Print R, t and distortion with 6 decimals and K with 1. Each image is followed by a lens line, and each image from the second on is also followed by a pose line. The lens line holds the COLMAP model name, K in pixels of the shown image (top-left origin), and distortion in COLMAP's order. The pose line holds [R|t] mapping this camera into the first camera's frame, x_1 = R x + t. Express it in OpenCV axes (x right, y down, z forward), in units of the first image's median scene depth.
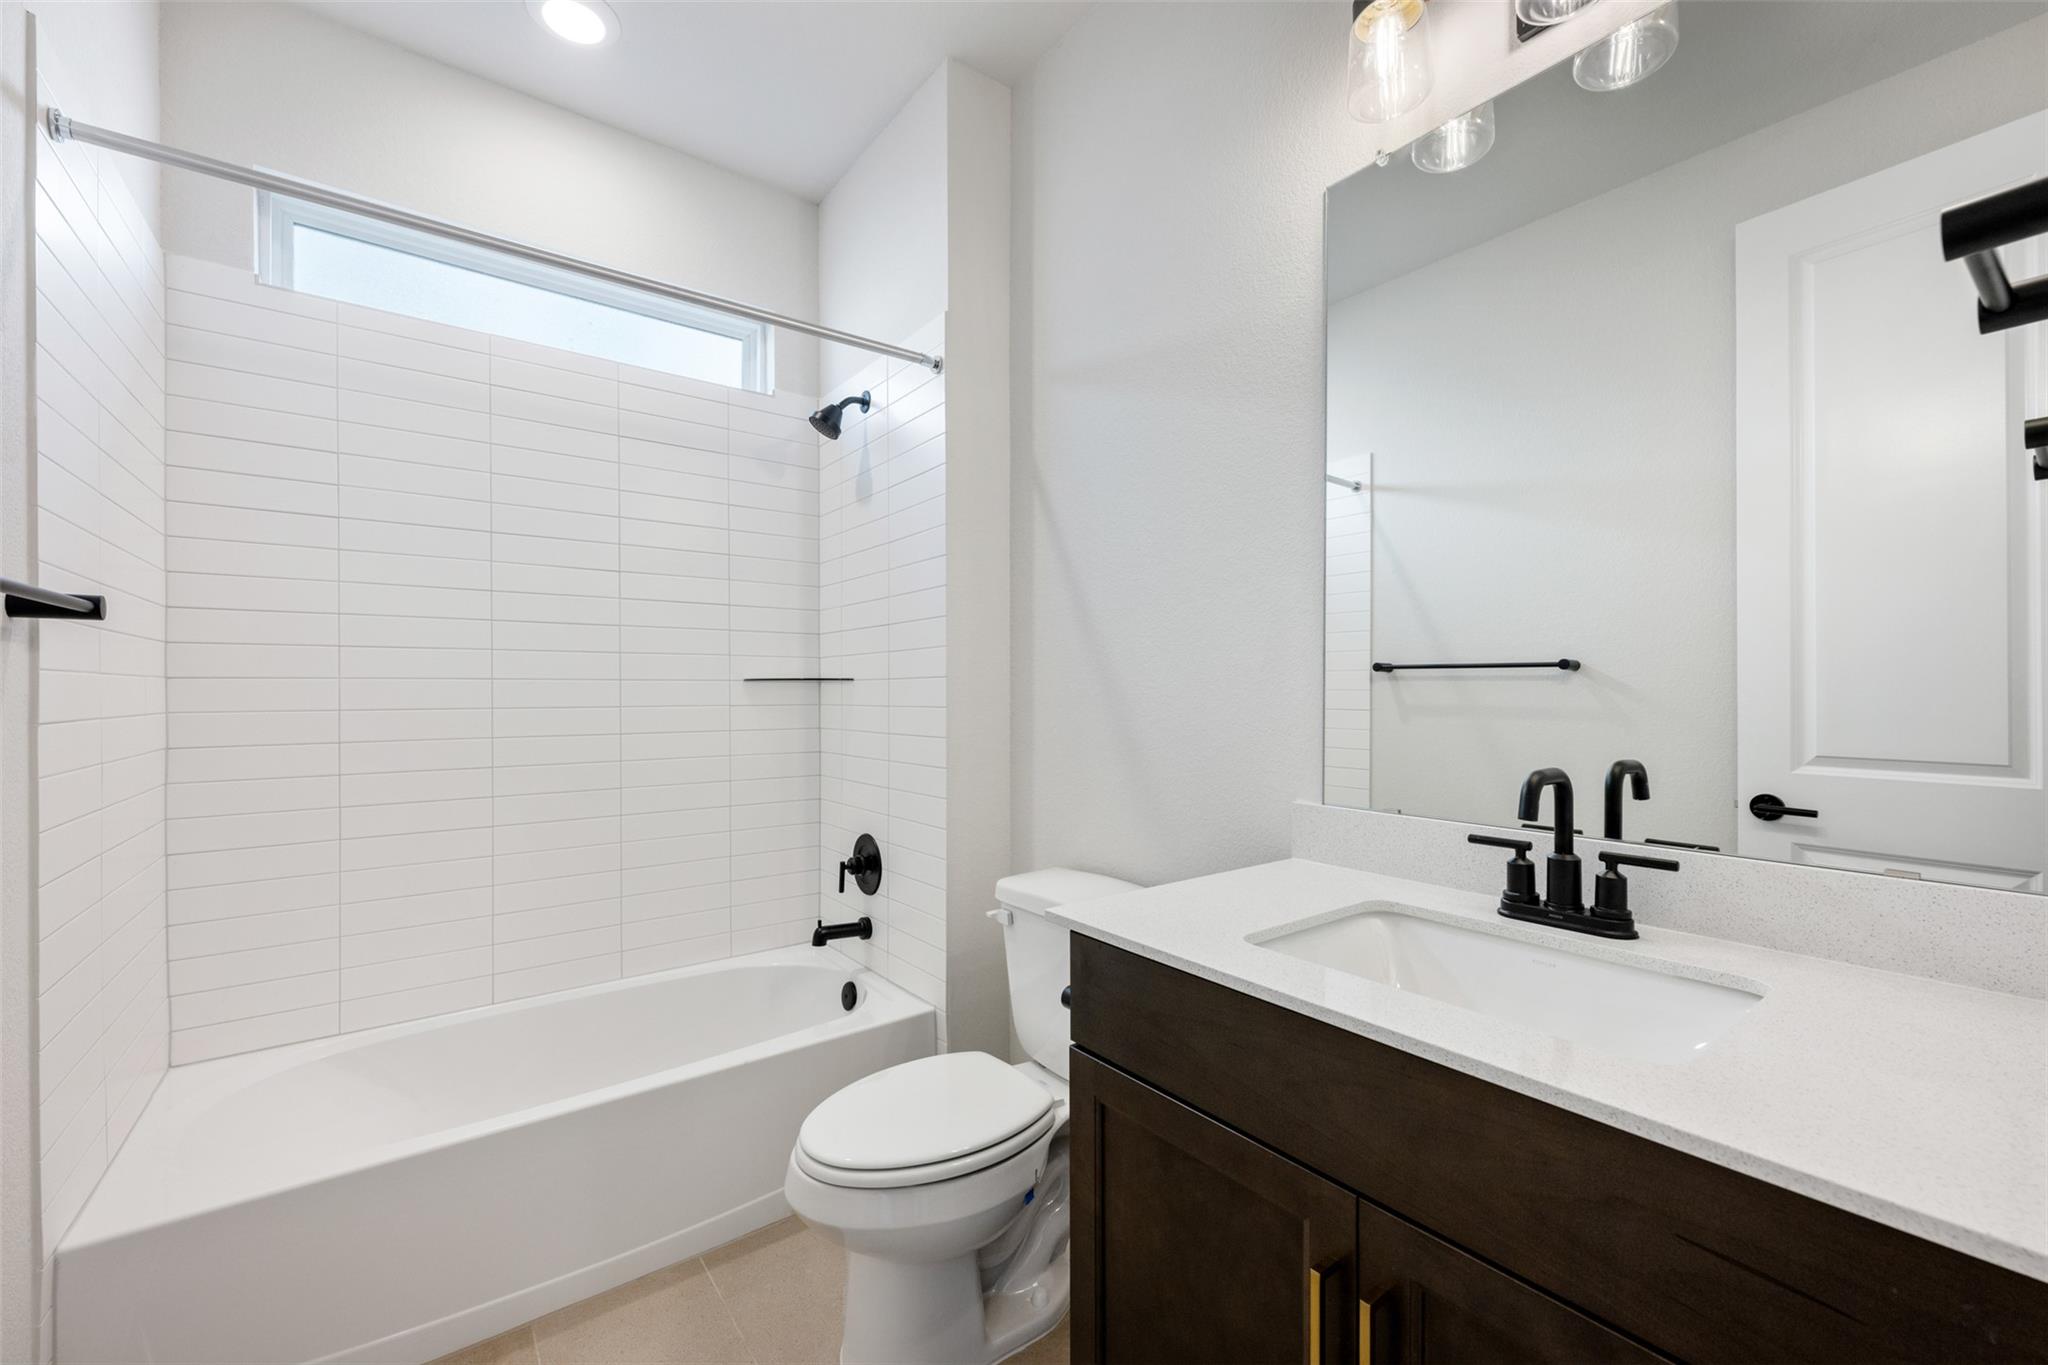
lens RADIAL K [[810.5, 0, 1020.5], [0, 810.5, 676.0], [0, 0, 1]] dist [0.004308, -0.001541]
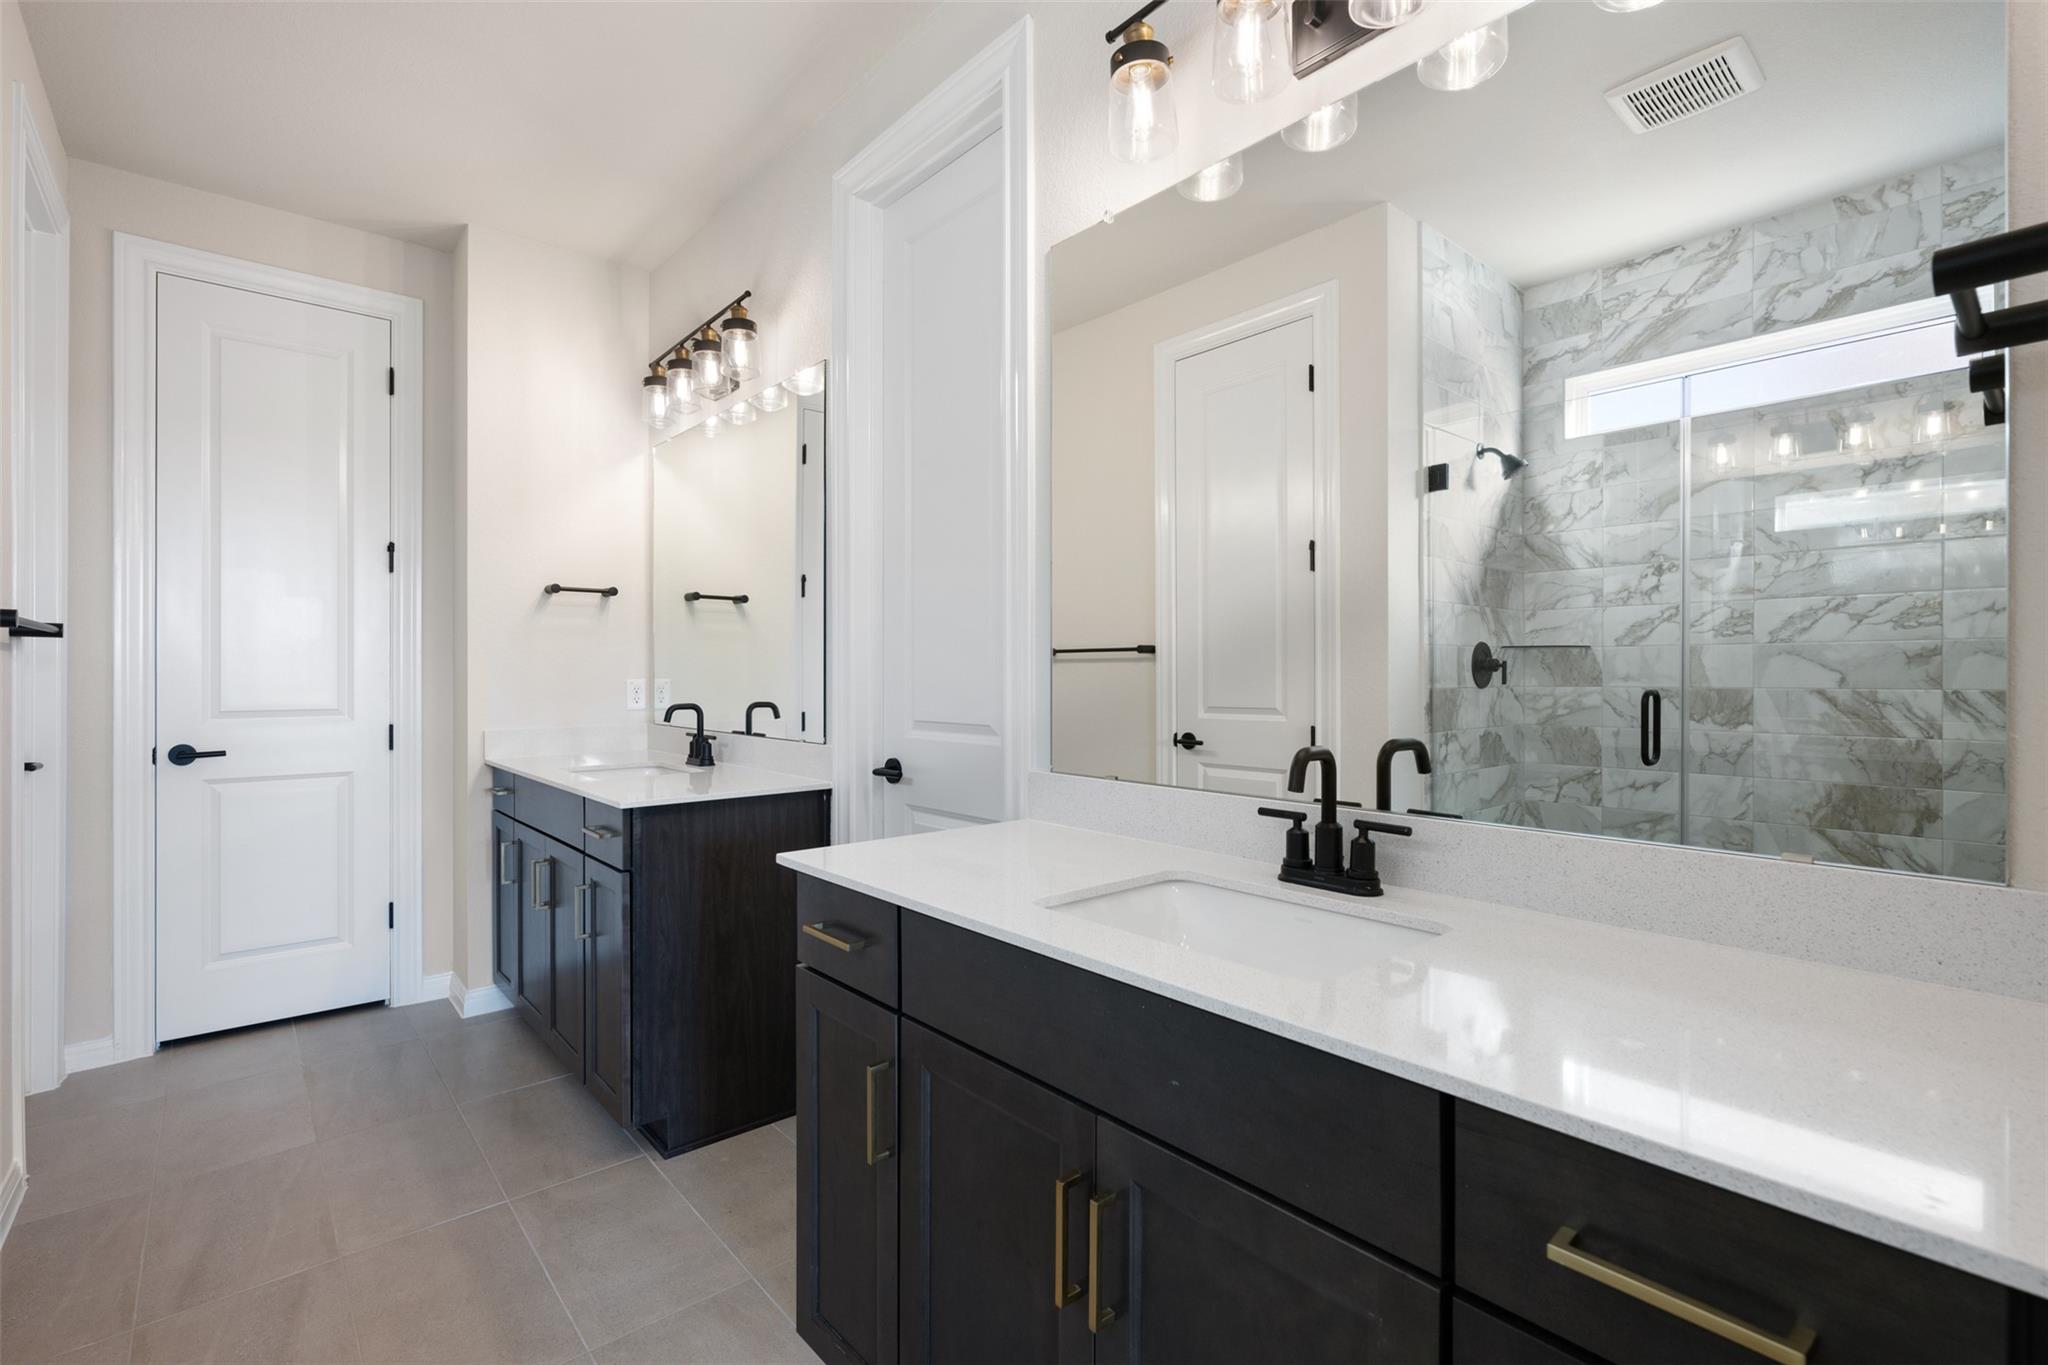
lens RADIAL K [[920.8, 0, 1017.0], [0, 920.8, 673.3], [0, 0, 1]] dist [0.004106, -0.002196]
pose [[0.998897, -0.010851, 0.045693, 0.180048], [0.010702, 0.999937, 0.003505, 0.005215], [-0.045728, -0.003012, 0.998949, -0.233198]]
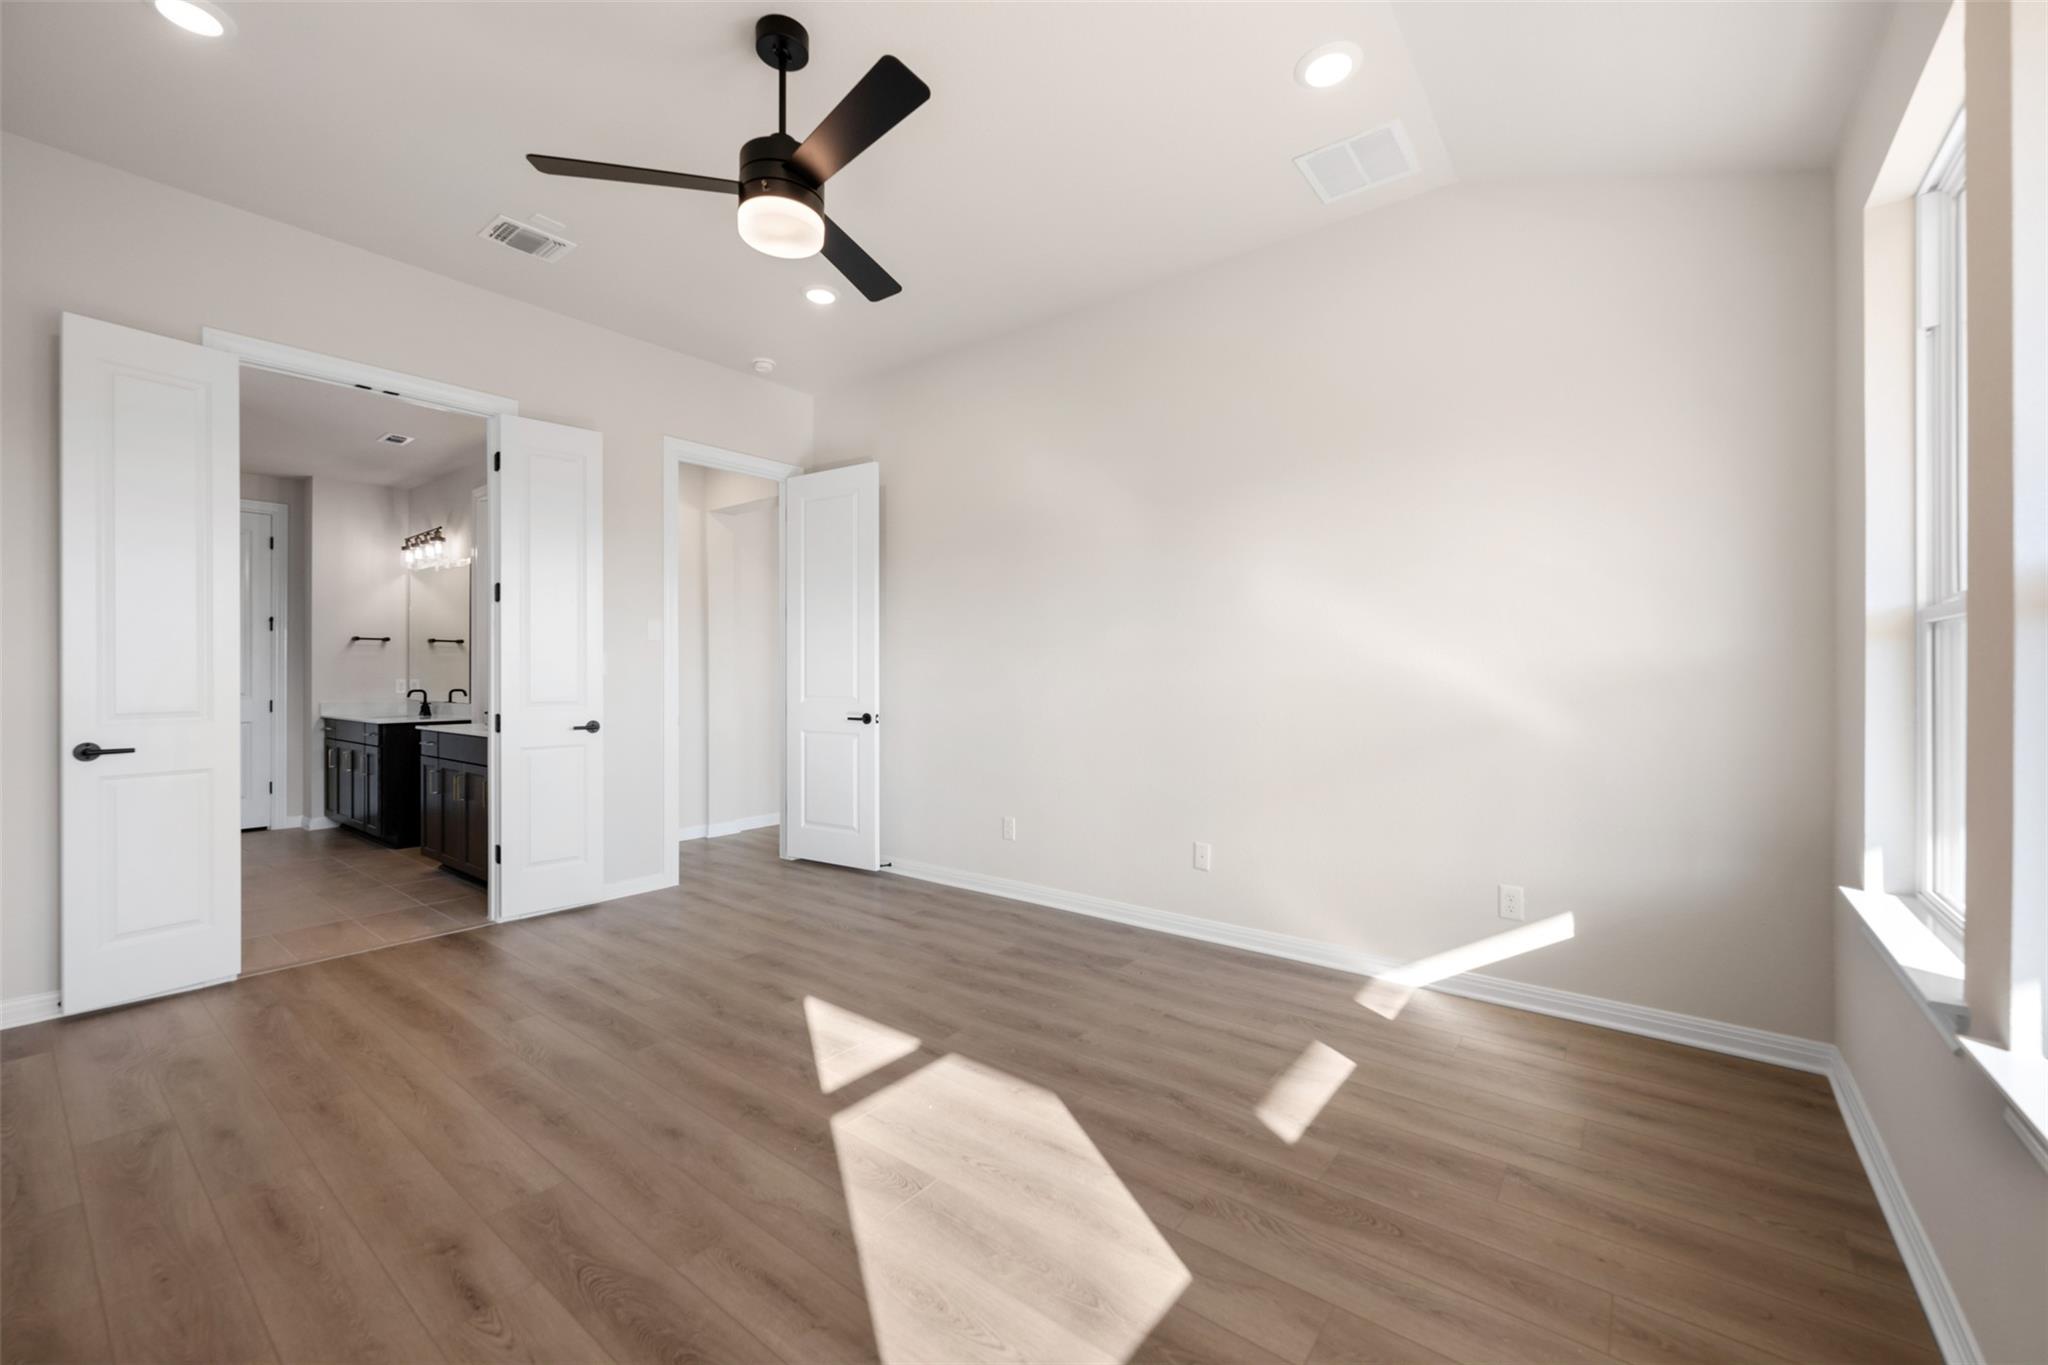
lens RADIAL K [[810.5, 0, 1023.0], [0, 810.5, 679.9], [0, 0, 1]] dist [0.004308, -0.001541]
pose [[0.970988, -0.008599, 0.238976, 1.508627], [0.007048, 0.999948, 0.007345, 0.011082], [-0.239026, -0.005447, 0.970998, -2.870317]]
